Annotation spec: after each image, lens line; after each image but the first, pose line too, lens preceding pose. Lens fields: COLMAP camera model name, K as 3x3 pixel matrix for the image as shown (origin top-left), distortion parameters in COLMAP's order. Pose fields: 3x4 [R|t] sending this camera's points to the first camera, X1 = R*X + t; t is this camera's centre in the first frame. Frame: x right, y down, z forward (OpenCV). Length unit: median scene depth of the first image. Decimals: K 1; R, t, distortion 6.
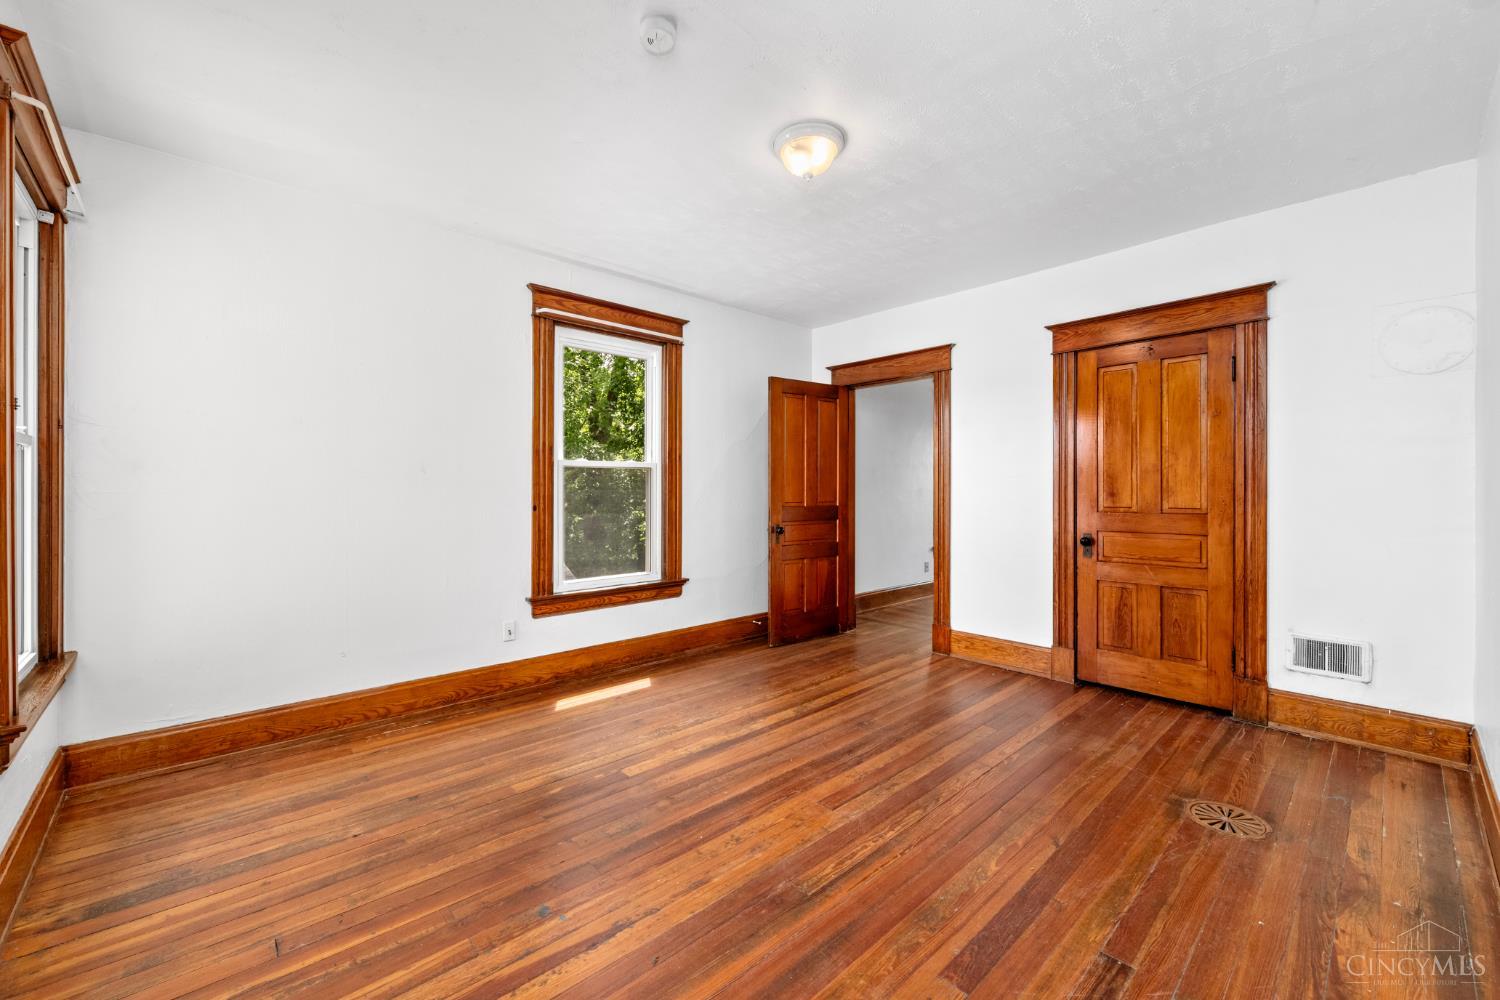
lens RADIAL K [[599.9, 0, 749.4], [0, 599.9, 489.5], [0, 0, 1]] dist [0.000117, -0.000974]
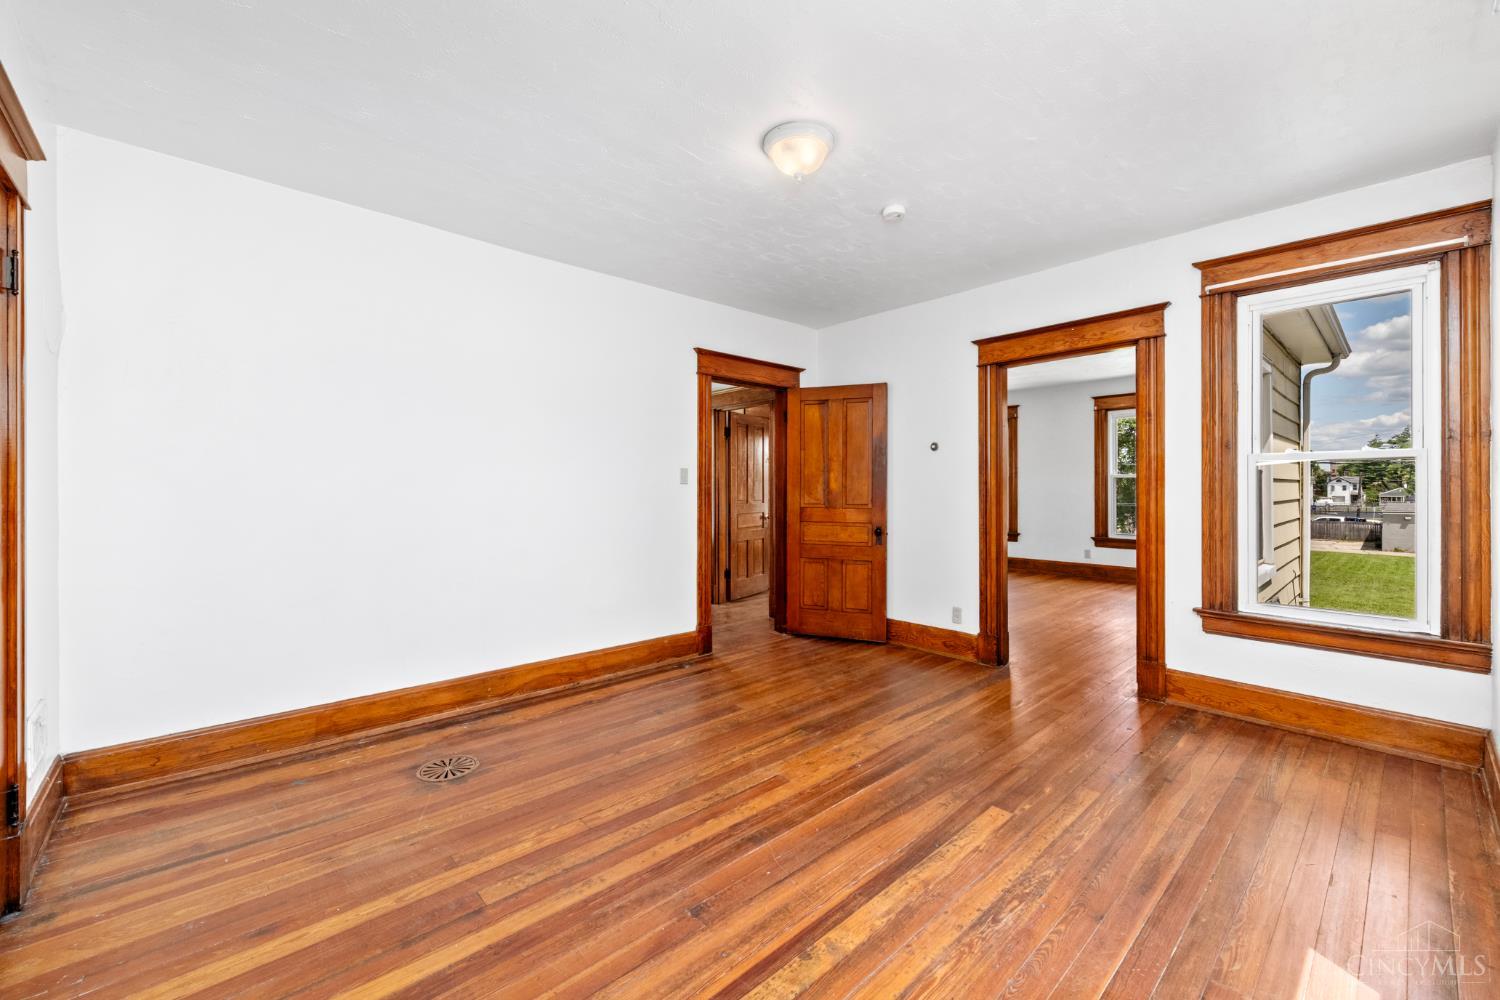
lens RADIAL K [[599.9, 0, 742.3], [0, 599.9, 500.0], [0, 0, 1]] dist [0.000117, -0.000974]
pose [[-0.999800, 0.000069, 0.019980, 0.144369], [0.000516, 0.999750, 0.022353, -0.008860], [-0.019973, 0.022359, -0.999550, 1.680441]]
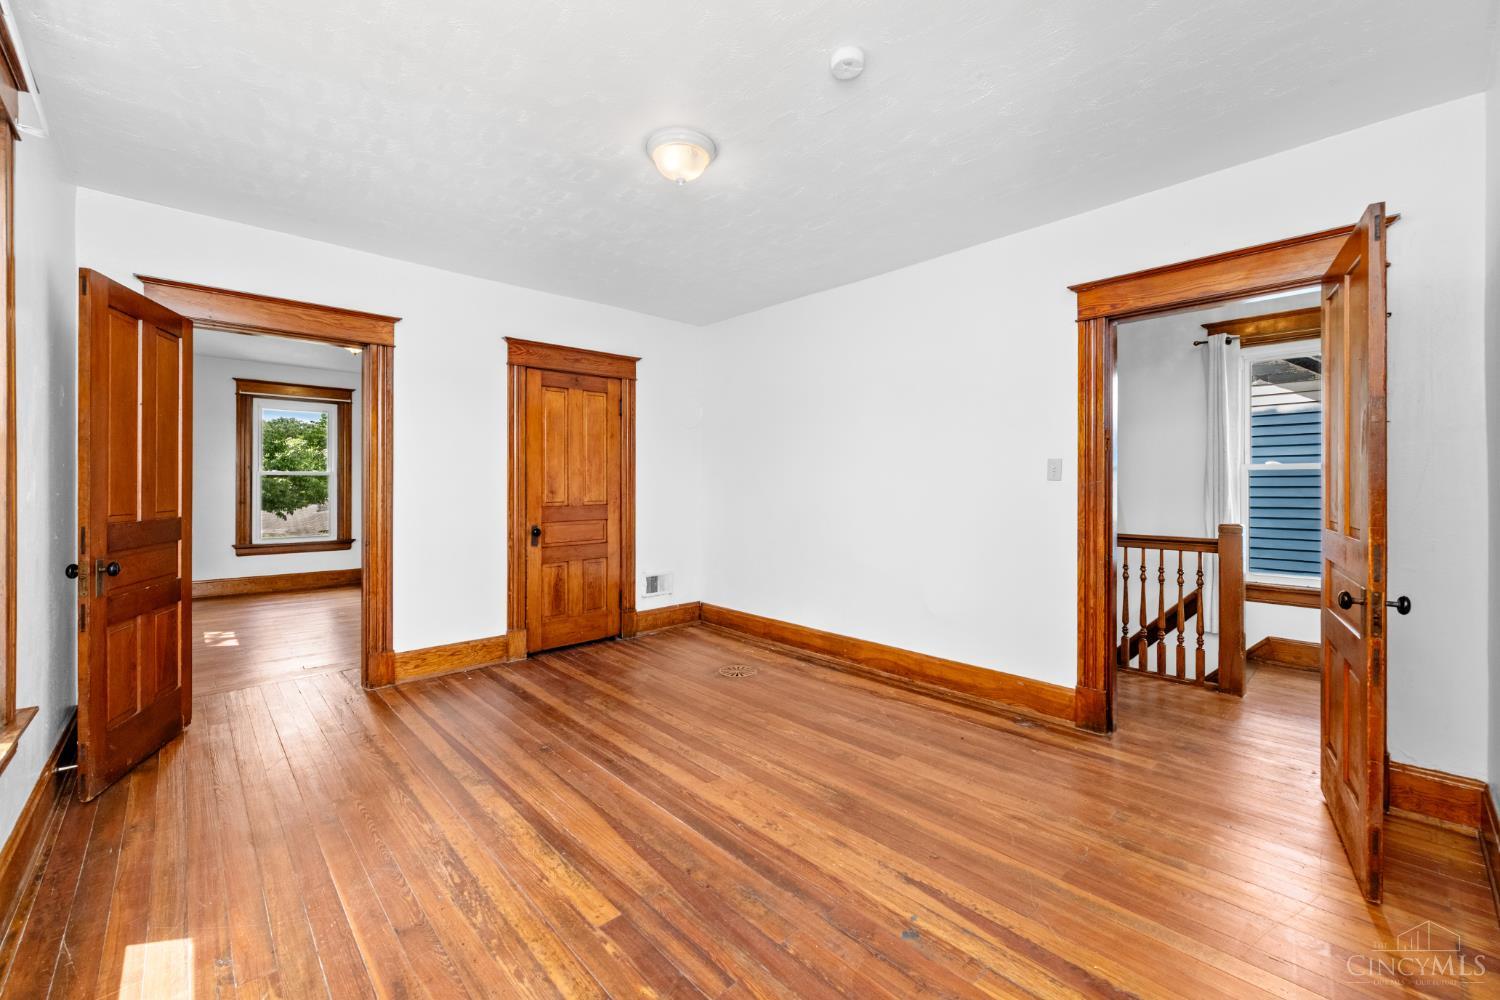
lens RADIAL K [[599.9, 0, 746.0], [0, 599.9, 492.4], [0, 0, 1]] dist [0.000117, -0.000974]
pose [[0.000713, -0.013890, 0.999903, -0.769042], [0.001634, 0.999902, 0.013889, -0.009291], [-0.999998, 0.001624, 0.000736, 0.751695]]
